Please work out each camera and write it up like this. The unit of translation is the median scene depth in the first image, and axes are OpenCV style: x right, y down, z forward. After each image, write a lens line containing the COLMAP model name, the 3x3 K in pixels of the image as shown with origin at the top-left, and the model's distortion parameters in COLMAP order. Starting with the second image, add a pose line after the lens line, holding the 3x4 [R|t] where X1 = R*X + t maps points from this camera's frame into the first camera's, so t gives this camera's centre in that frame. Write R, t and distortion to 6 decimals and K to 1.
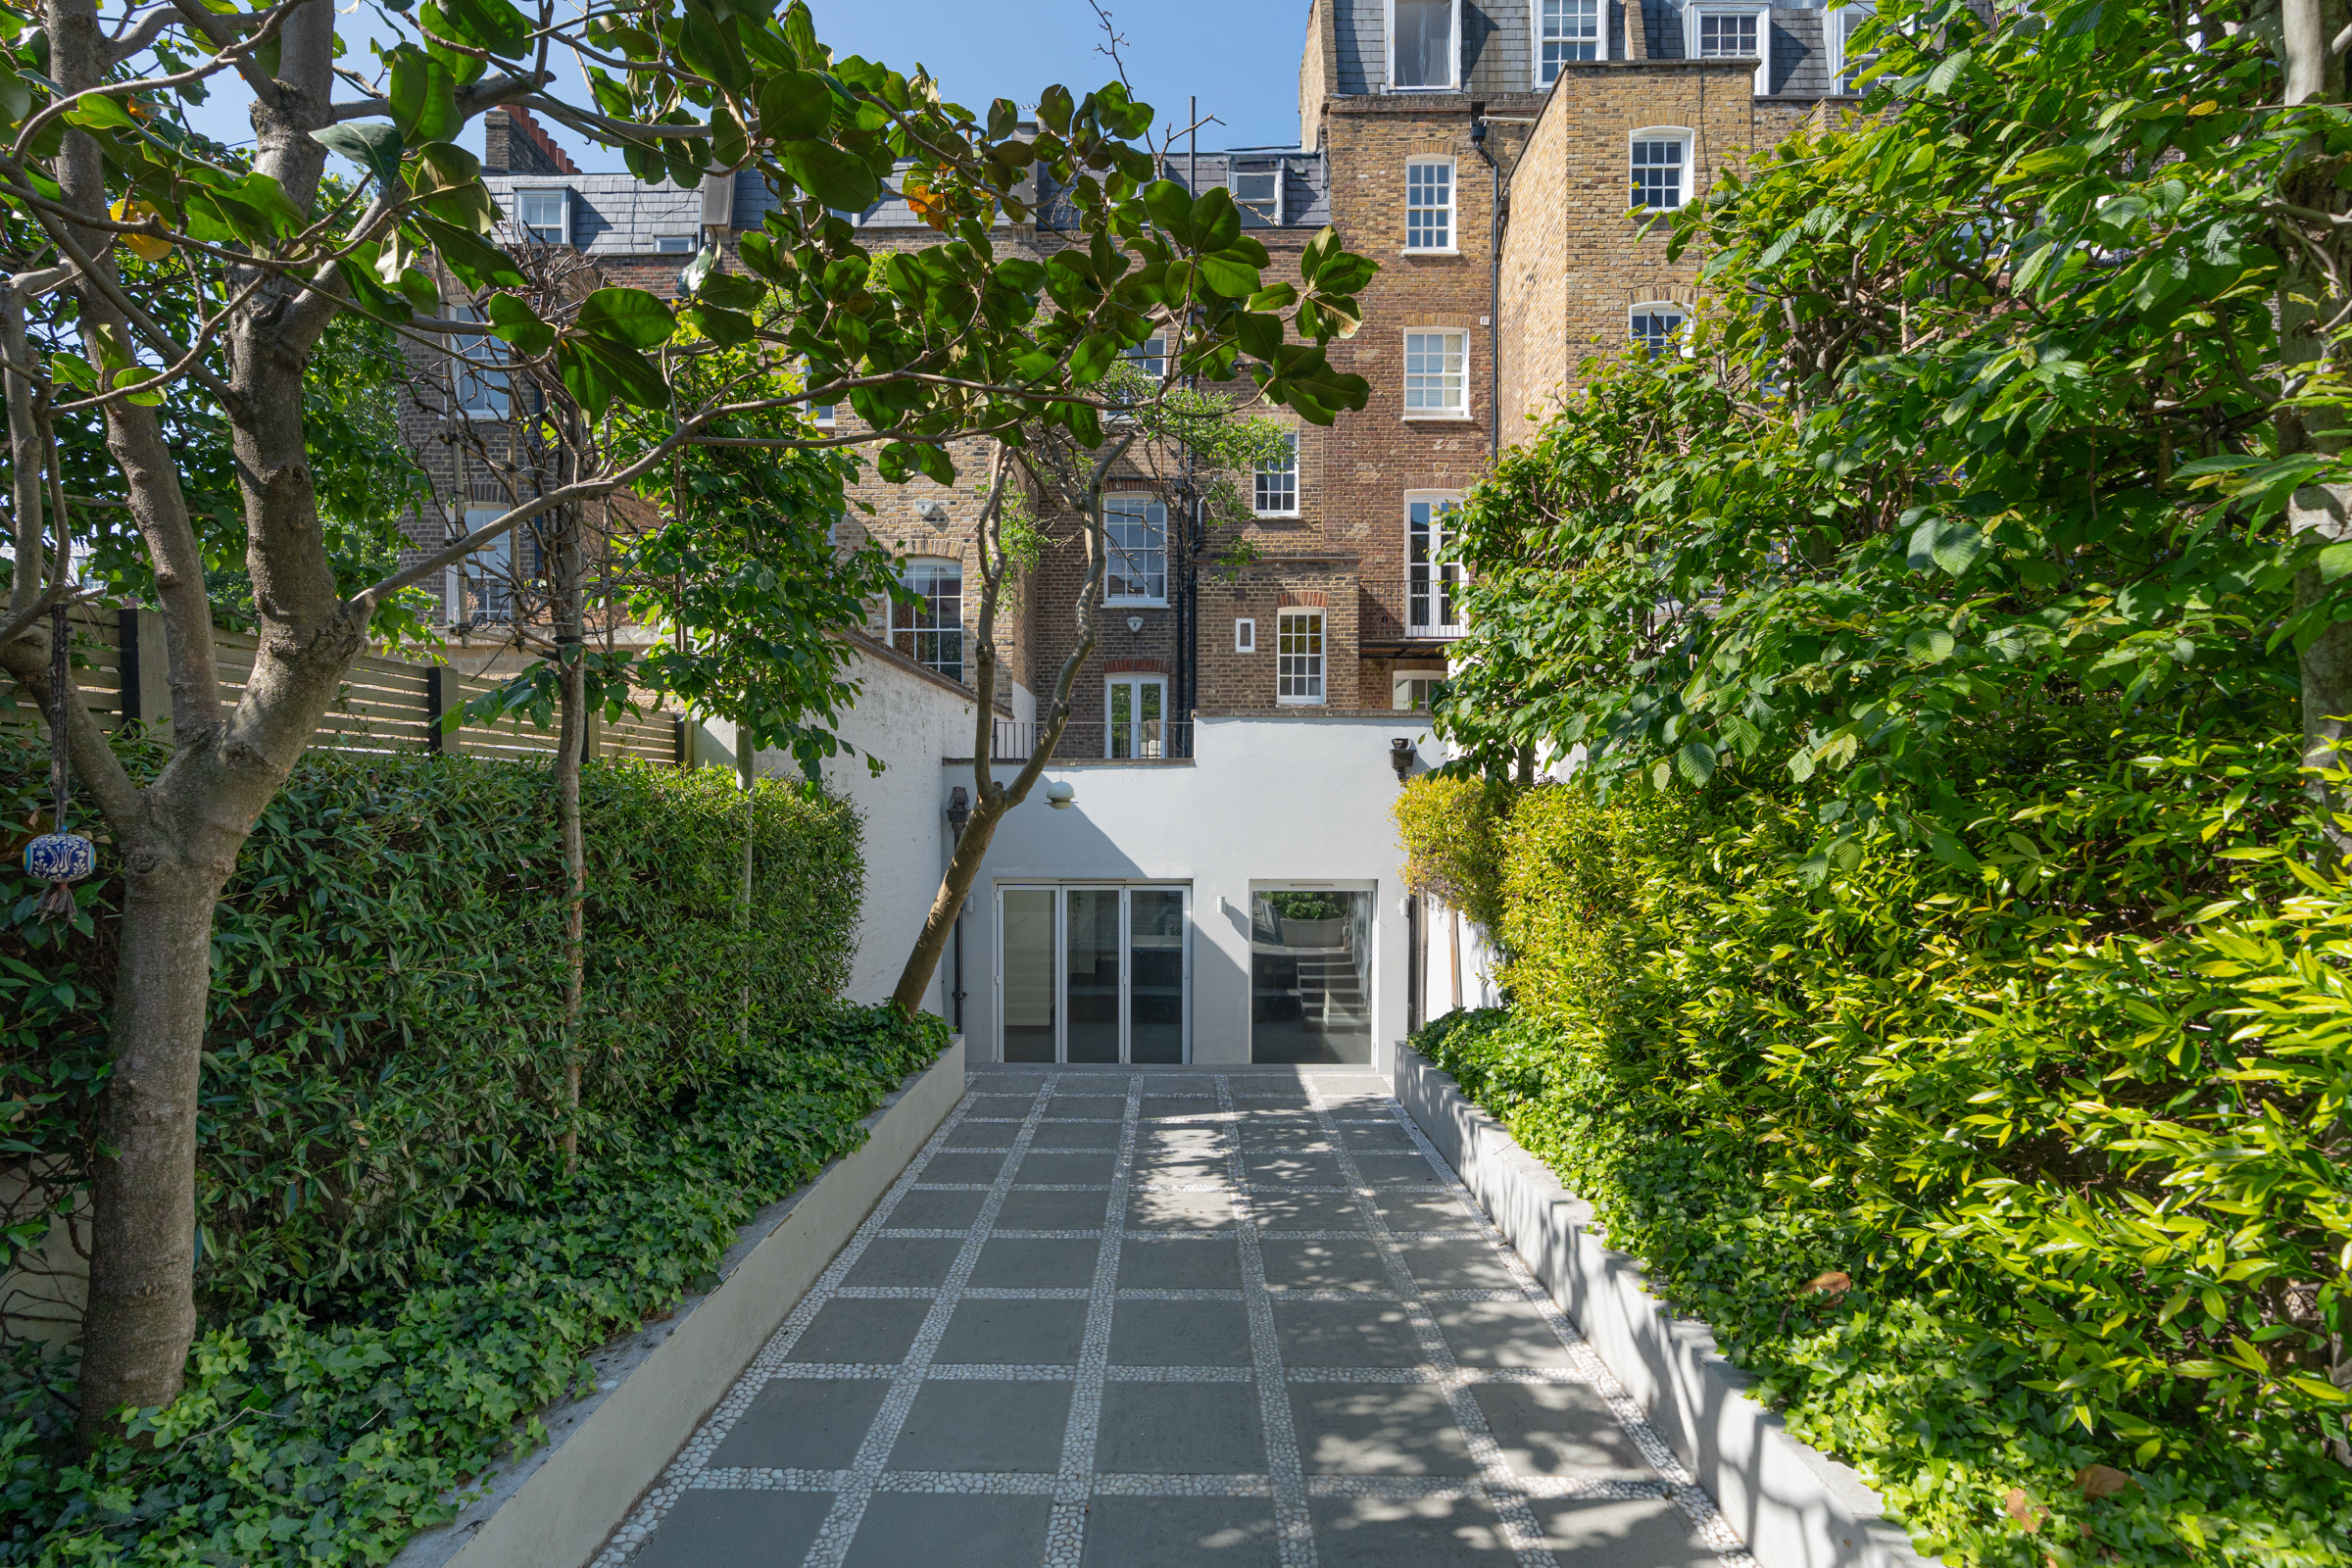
lens RADIAL K [[1076.5, 0, 1175.0], [0, 1076.5, 793.6], [0, 0, 1]] dist [0.002113, 0.000063]
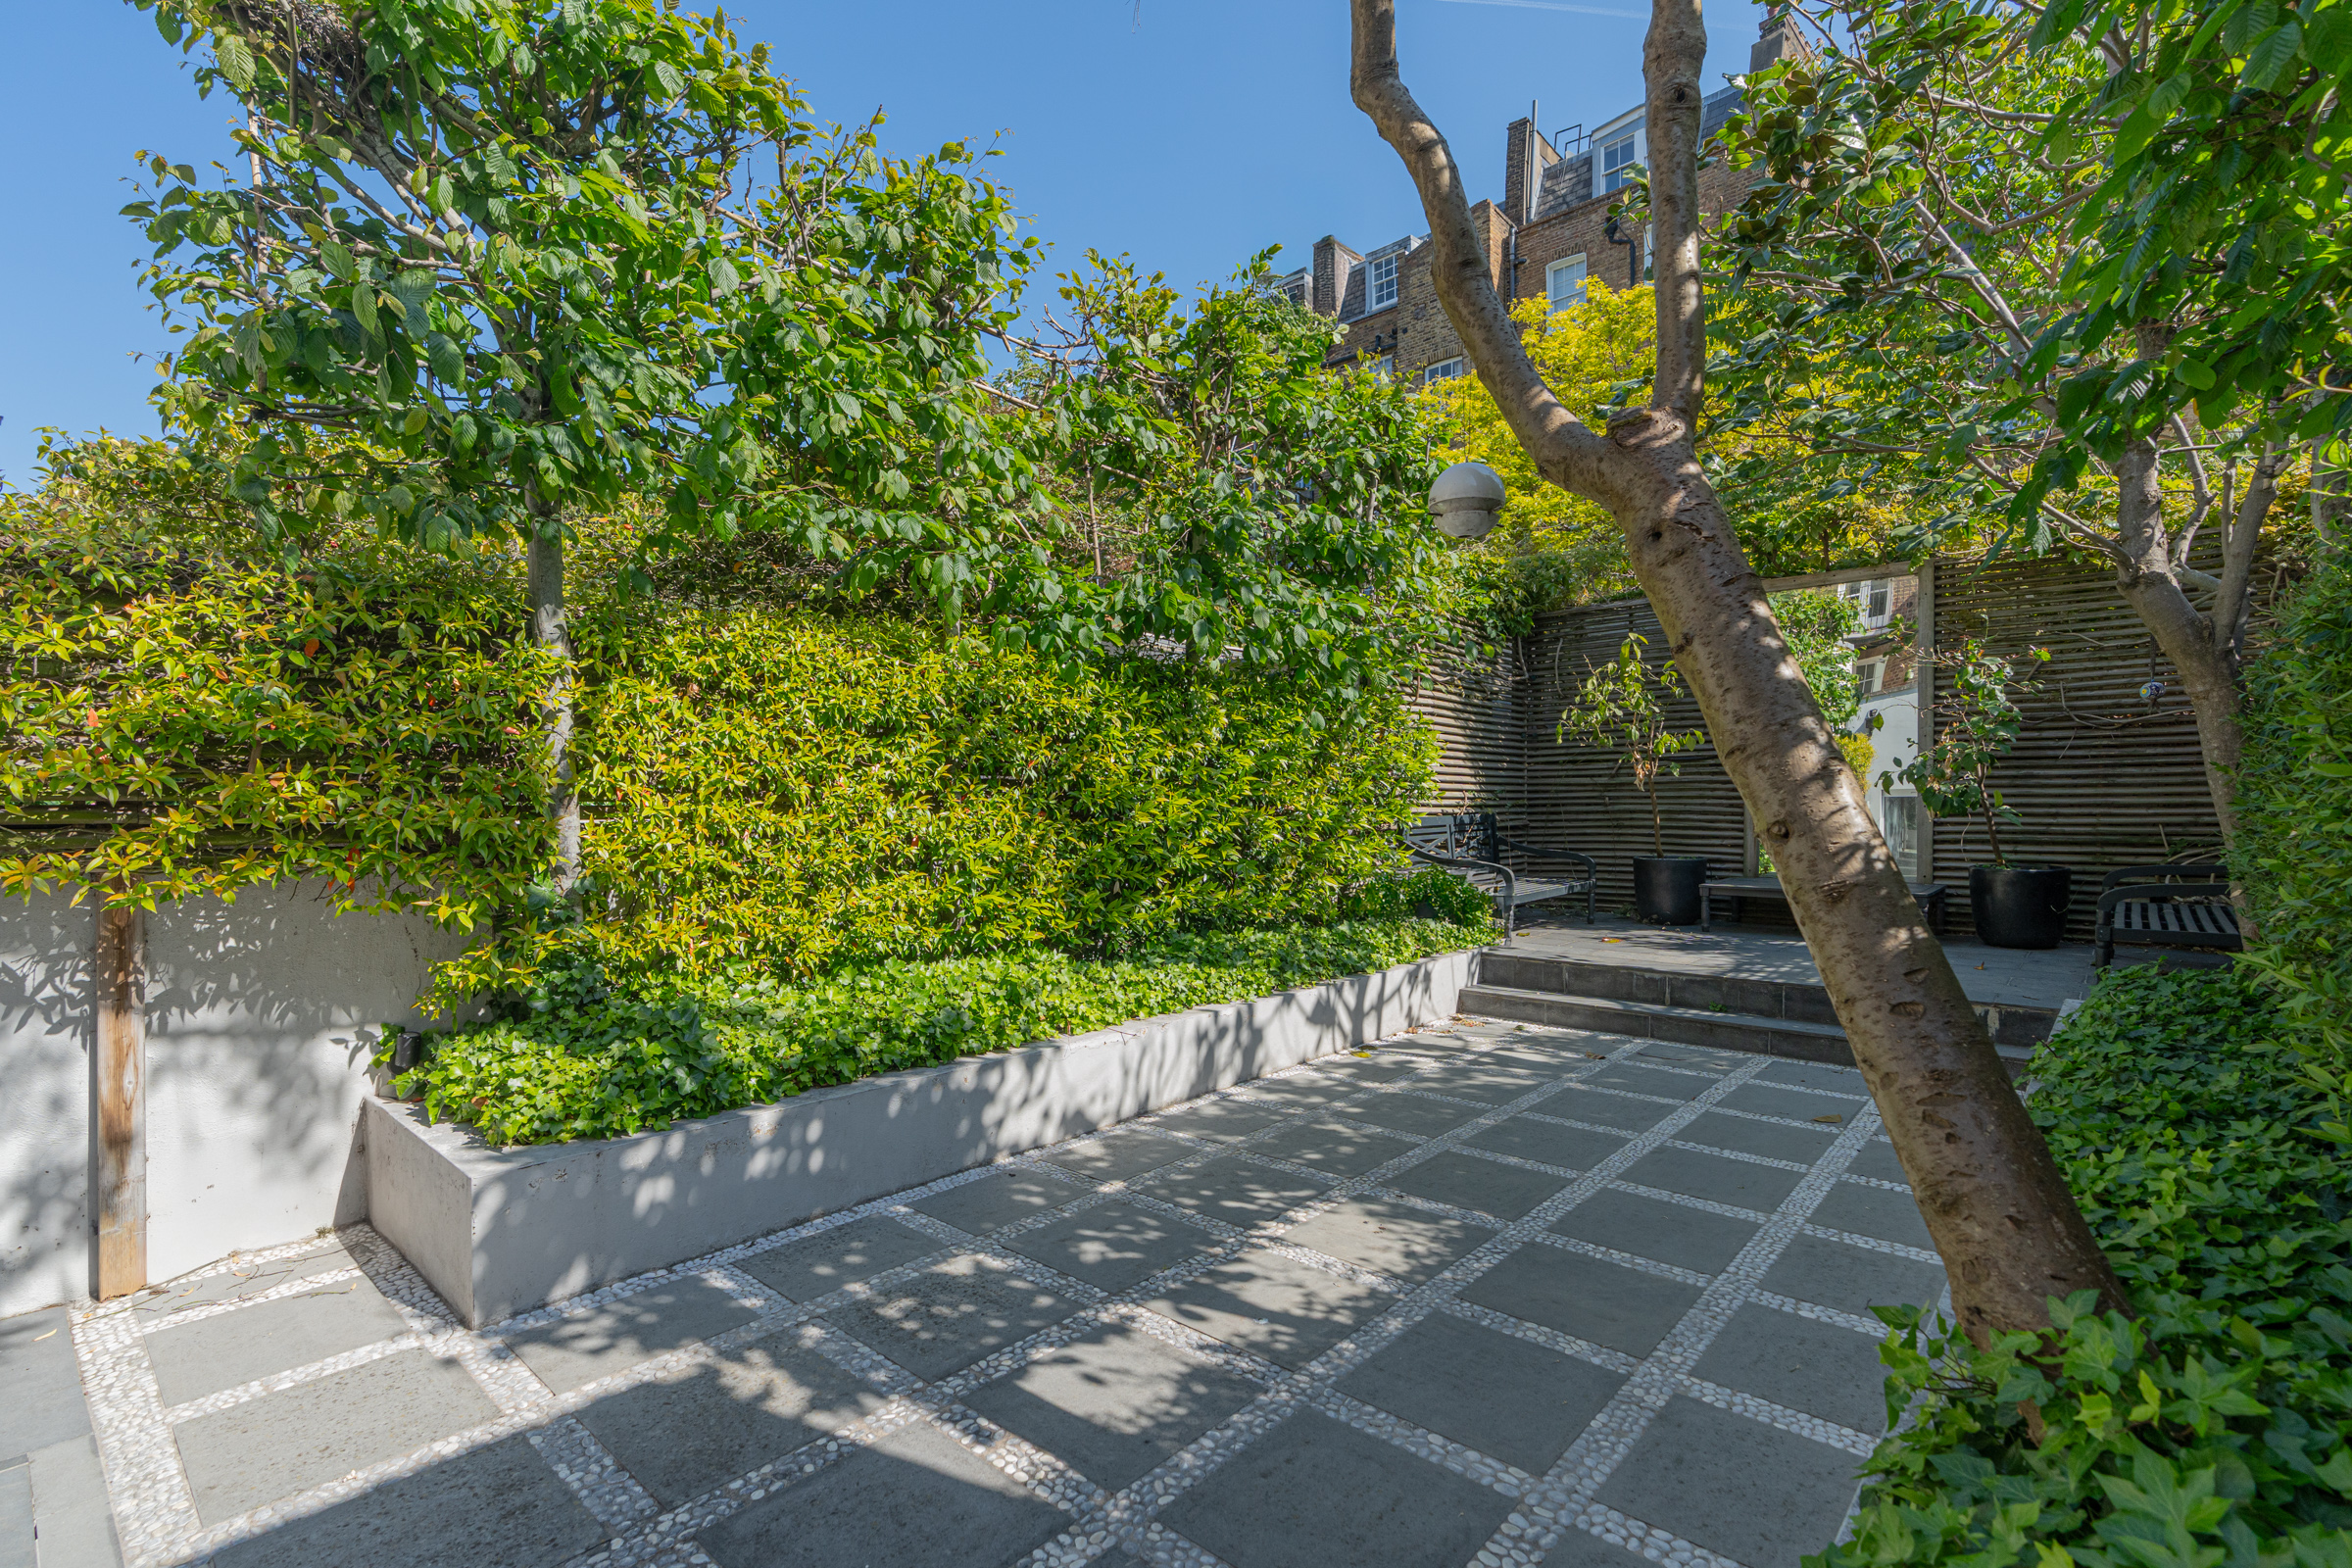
lens RADIAL K [[1076.5, 0, 1176.1], [0, 1076.5, 791.4], [0, 0, 1]] dist [0.002113, 0.000063]
pose [[-0.752068, 0.015824, 0.658896, -0.326347], [-0.004549, 0.999563, -0.029198, 0.139847], [-0.659070, -0.024956, -0.751668, 1.553480]]
